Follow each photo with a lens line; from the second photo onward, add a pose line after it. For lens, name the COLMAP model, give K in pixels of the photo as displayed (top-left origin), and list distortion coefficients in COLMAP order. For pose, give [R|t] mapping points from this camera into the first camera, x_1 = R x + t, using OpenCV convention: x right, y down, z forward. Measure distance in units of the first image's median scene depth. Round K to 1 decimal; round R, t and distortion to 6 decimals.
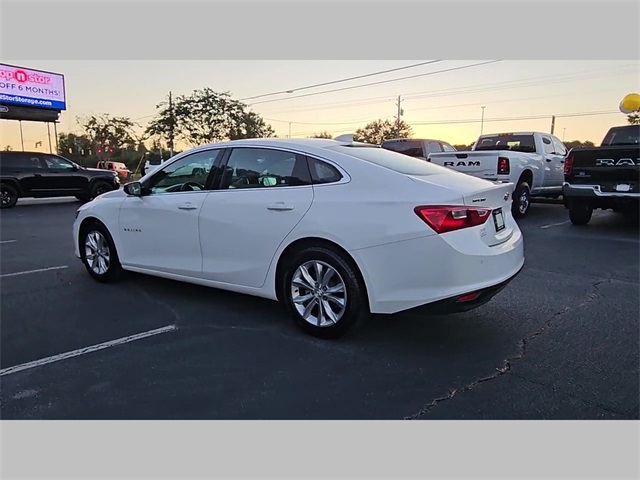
lens RADIAL K [[430.0, 0, 312.0], [0, 430.0, 238.5], [0, 0, 1]] dist [0.002317, -0.001481]
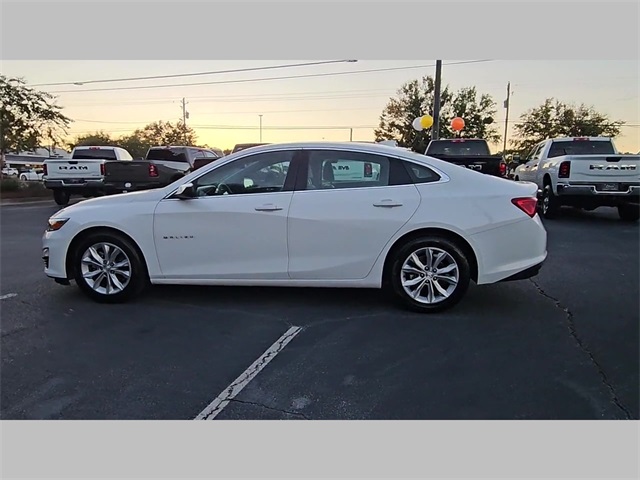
lens RADIAL K [[430.0, 0, 312.0], [0, 430.0, 238.5], [0, 0, 1]] dist [0.002317, -0.001481]
pose [[0.876505, -0.066935, 0.476717, -0.283460], [0.070930, 0.997435, 0.009635, -0.002738], [-0.476139, 0.025368, 0.879004, 0.036119]]
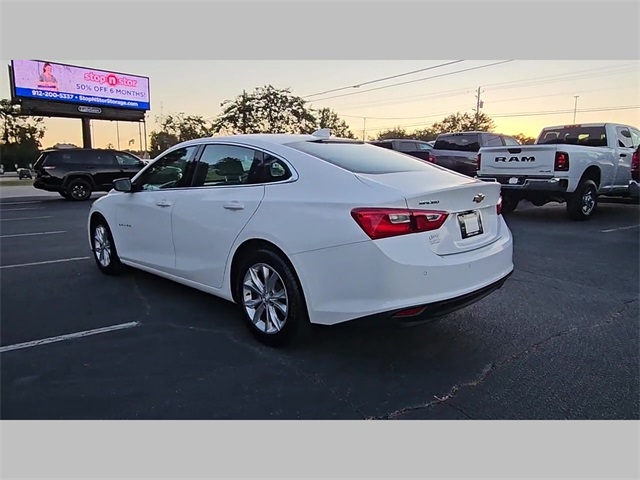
lens RADIAL K [[430.0, 0, 312.0], [0, 430.0, 238.5], [0, 0, 1]] dist [0.002317, -0.001481]
pose [[0.985268, 0.028002, -0.168707, 0.092744], [-0.026340, 0.999580, 0.012083, -0.006021], [0.168974, -0.007461, 0.985592, 0.029281]]
